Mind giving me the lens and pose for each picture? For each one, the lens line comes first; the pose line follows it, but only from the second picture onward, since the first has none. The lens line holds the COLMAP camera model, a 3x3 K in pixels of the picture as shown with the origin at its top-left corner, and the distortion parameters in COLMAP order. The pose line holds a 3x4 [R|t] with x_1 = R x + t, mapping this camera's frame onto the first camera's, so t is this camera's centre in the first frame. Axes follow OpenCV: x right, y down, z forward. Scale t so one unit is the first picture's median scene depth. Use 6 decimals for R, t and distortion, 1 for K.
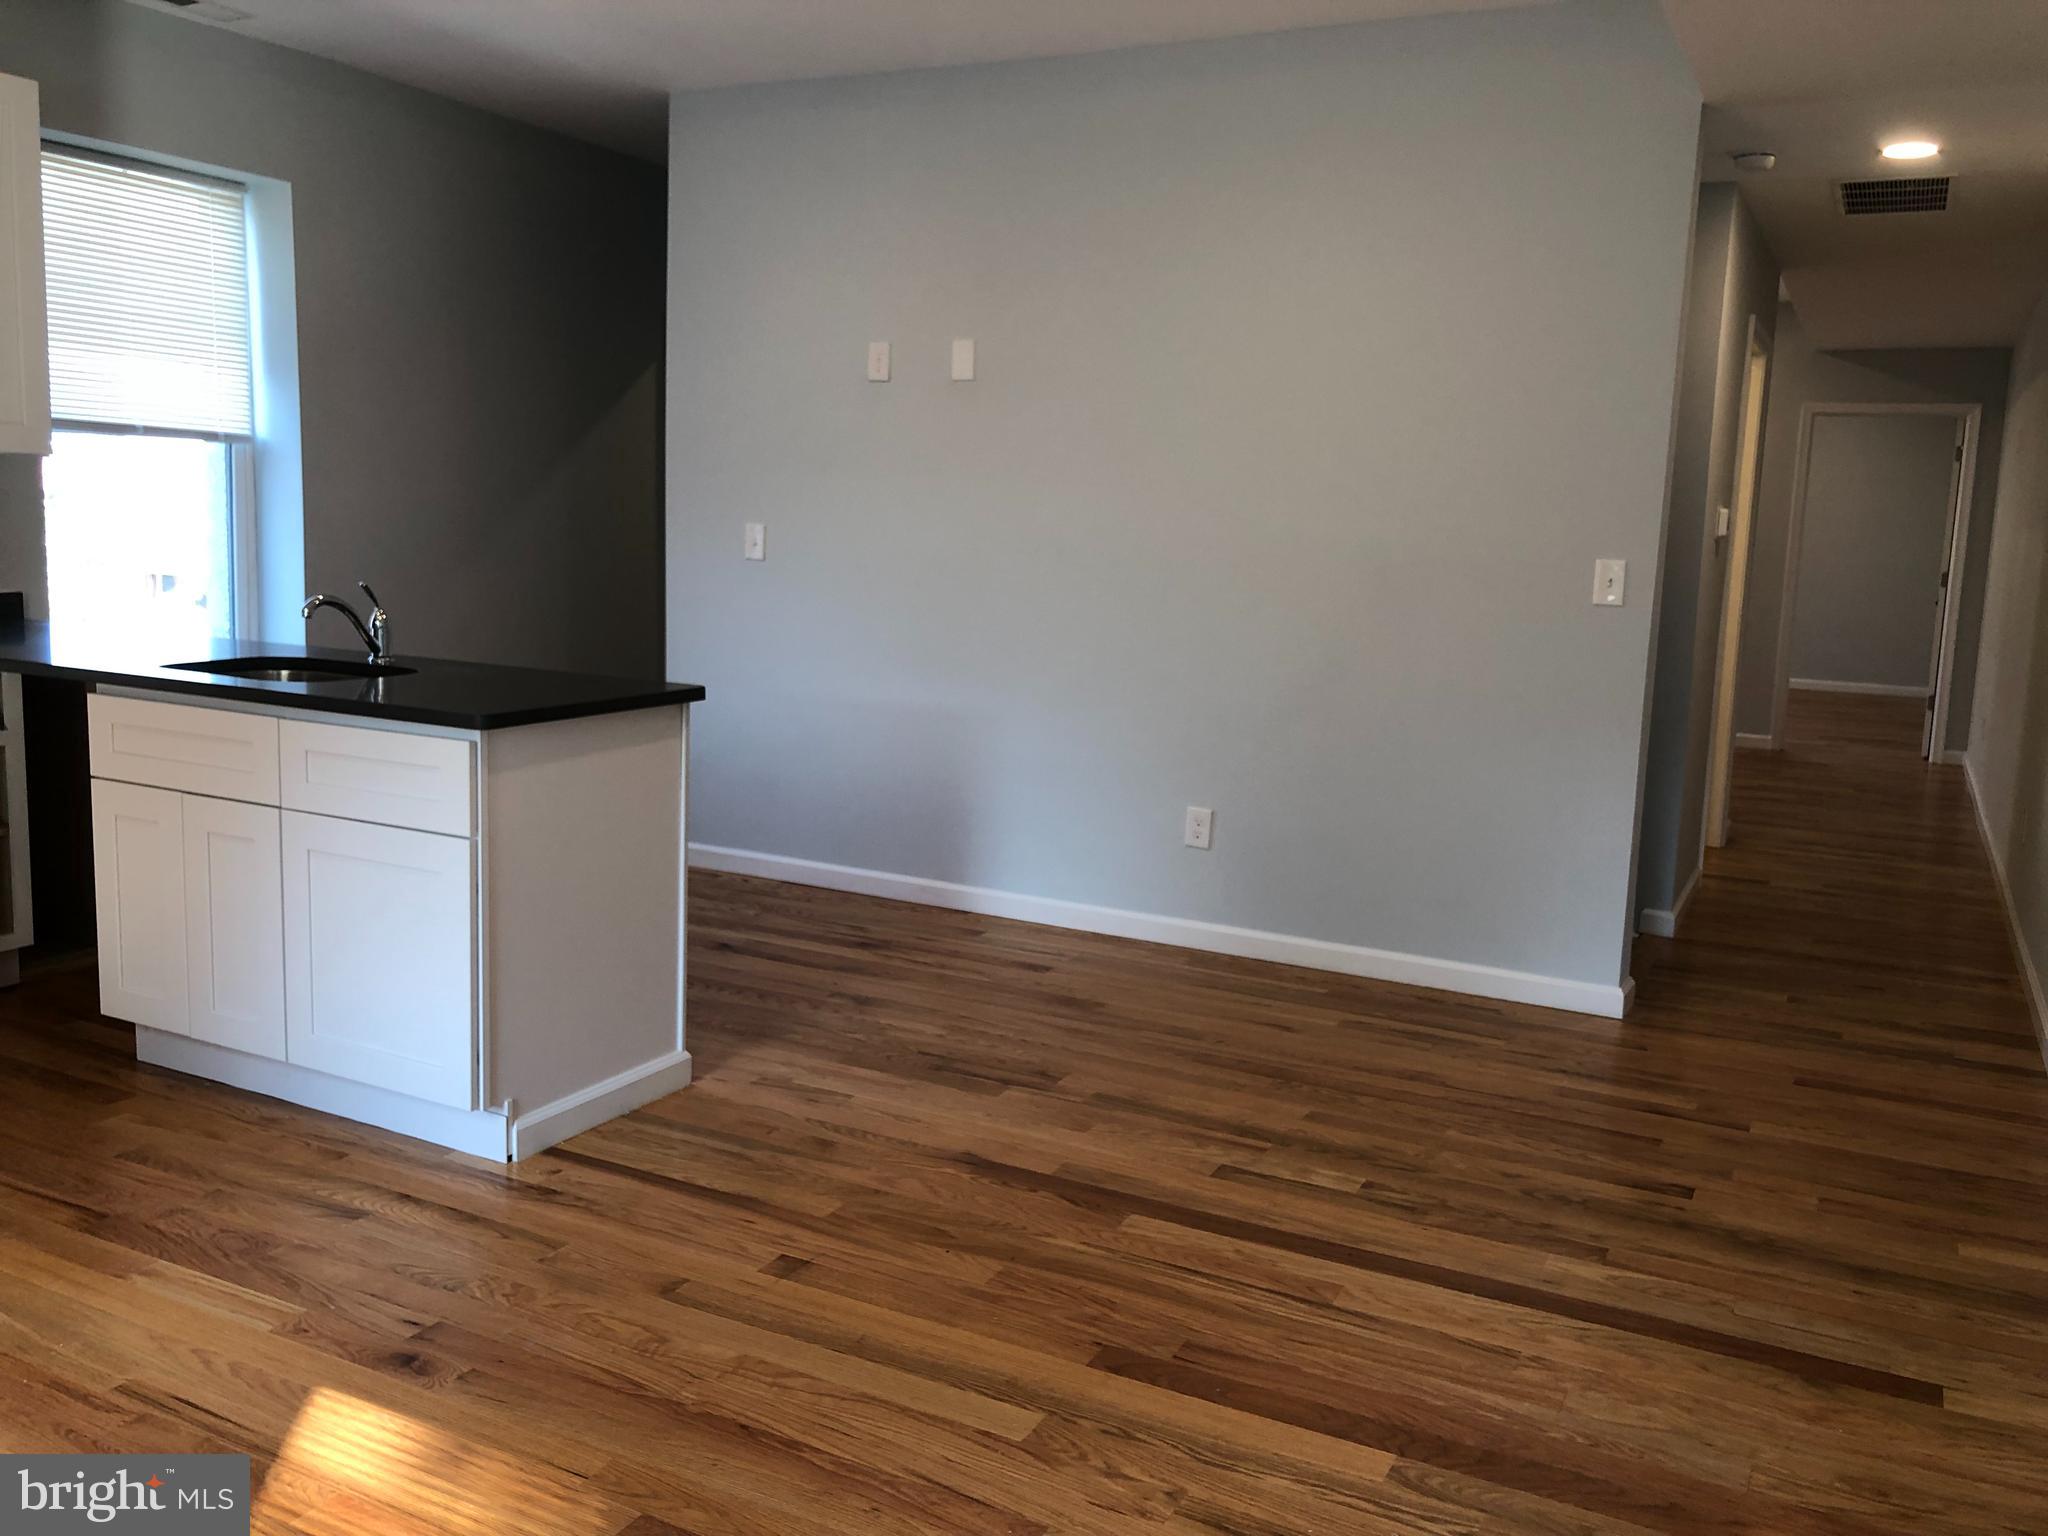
lens RADIAL K [[1690.7, 0, 1008.8], [0, 1690.7, 726.3], [0, 0, 1]] dist [0.038528, -0.040709]
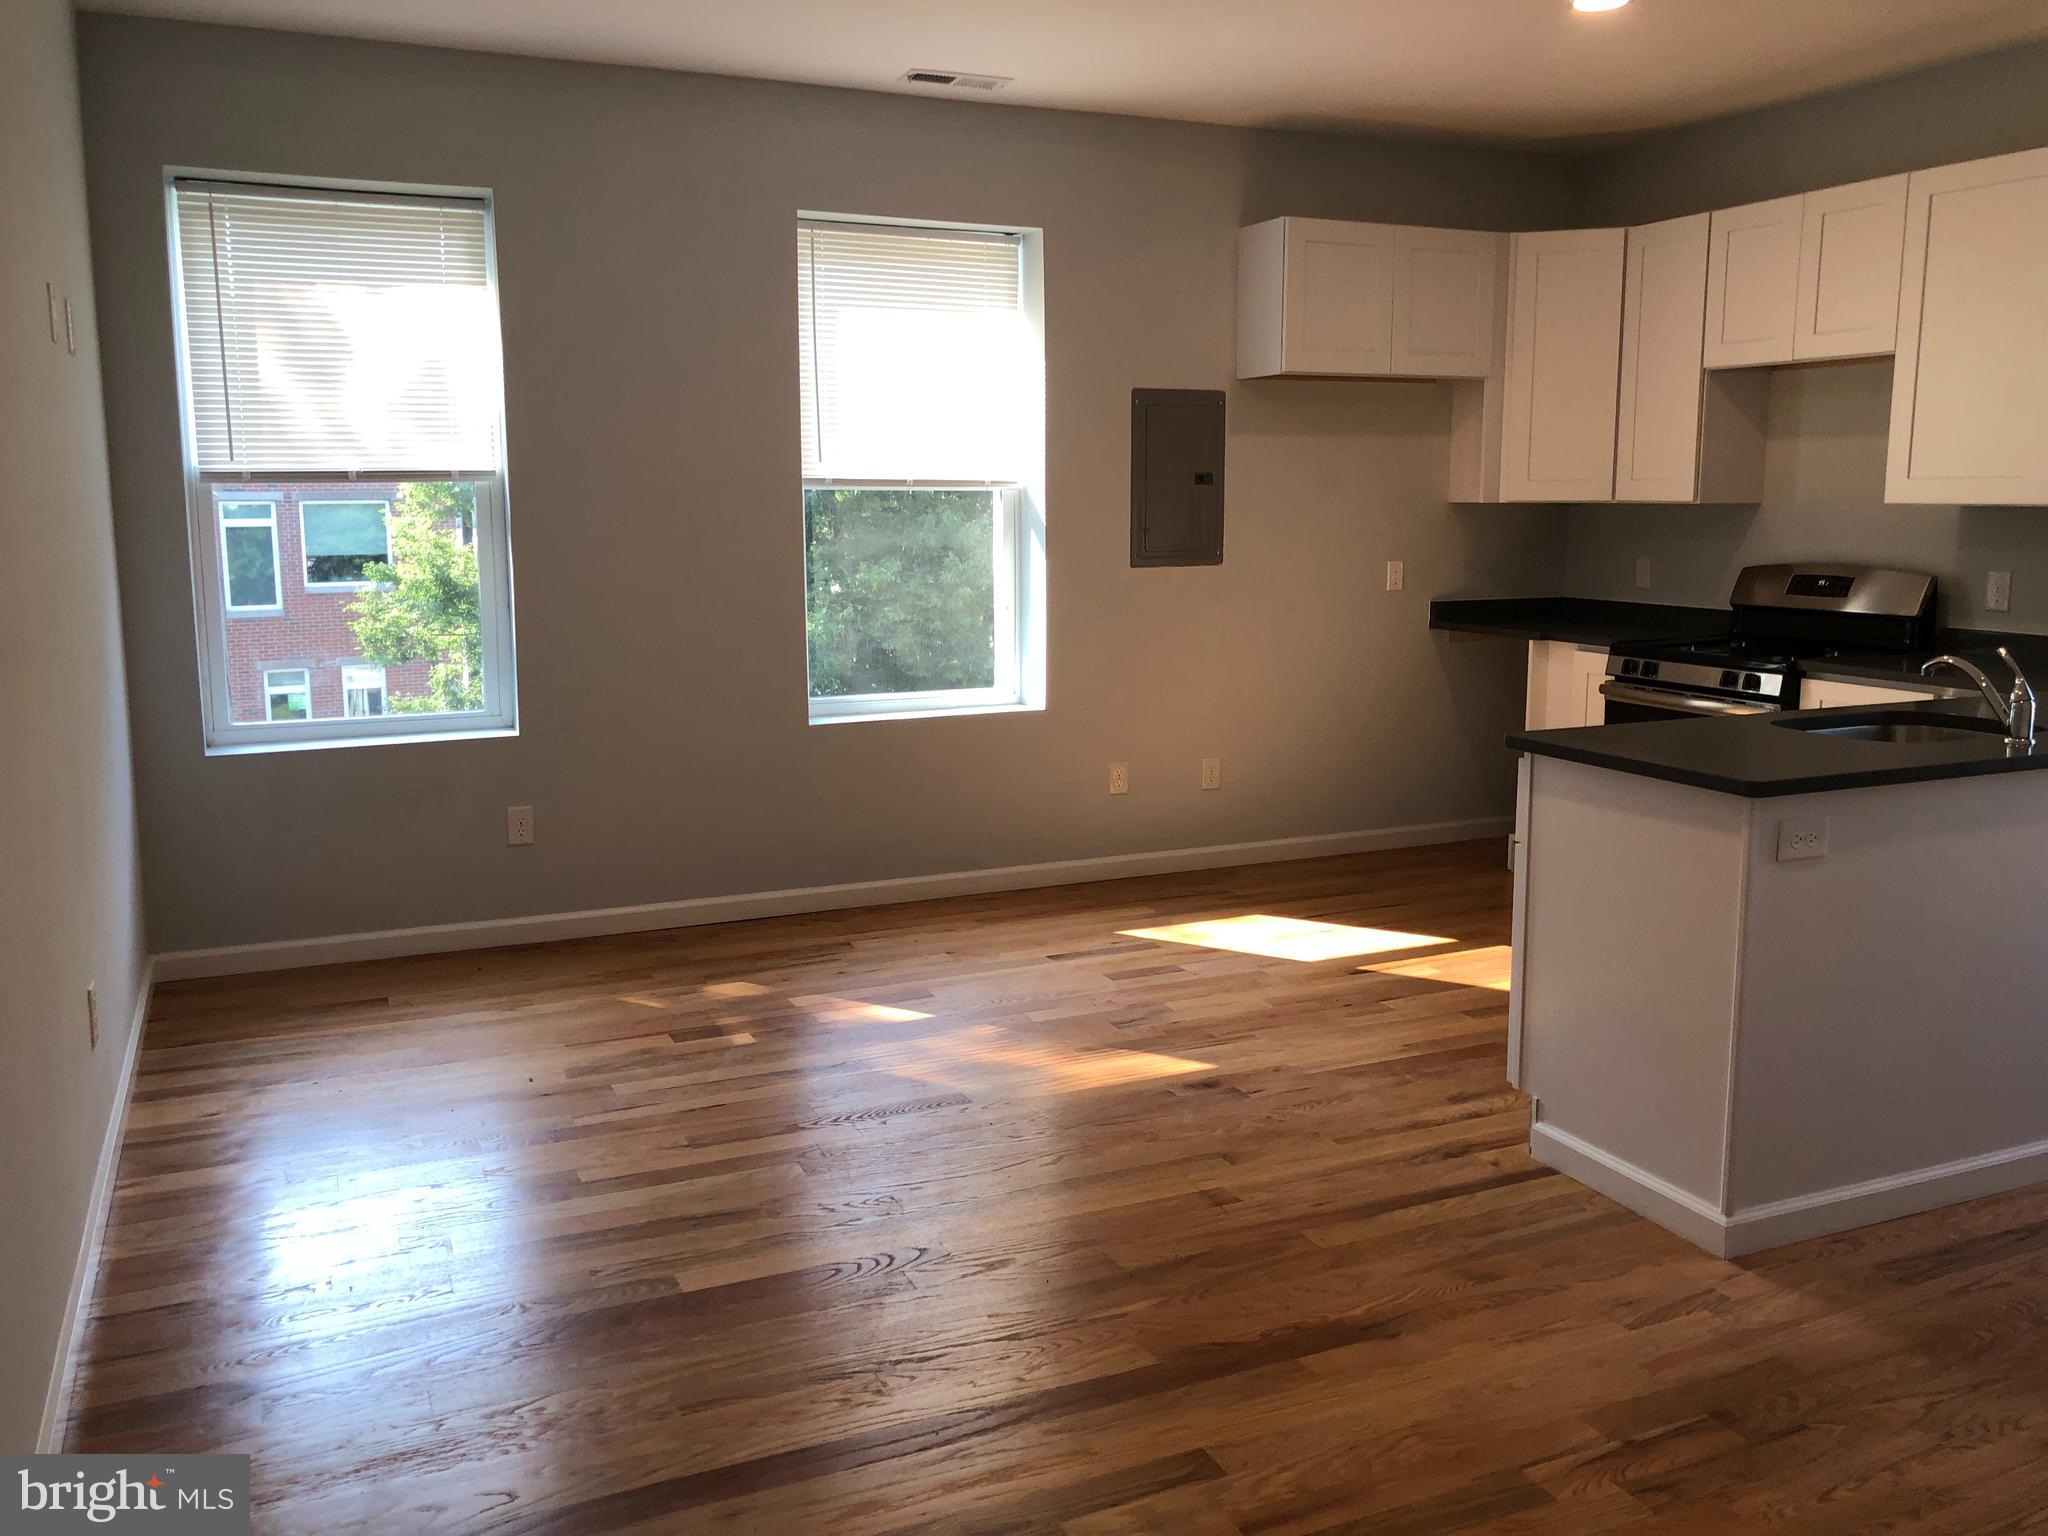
lens RADIAL K [[1690.7, 0, 1029.2], [0, 1690.7, 744.2], [0, 0, 1]] dist [0.038528, -0.040709]
pose [[-0.615090, 0.084841, -0.783879, 0.665540], [-0.126495, 0.970697, 0.204319, -0.162444], [0.778244, 0.224832, -0.586334, 1.206721]]
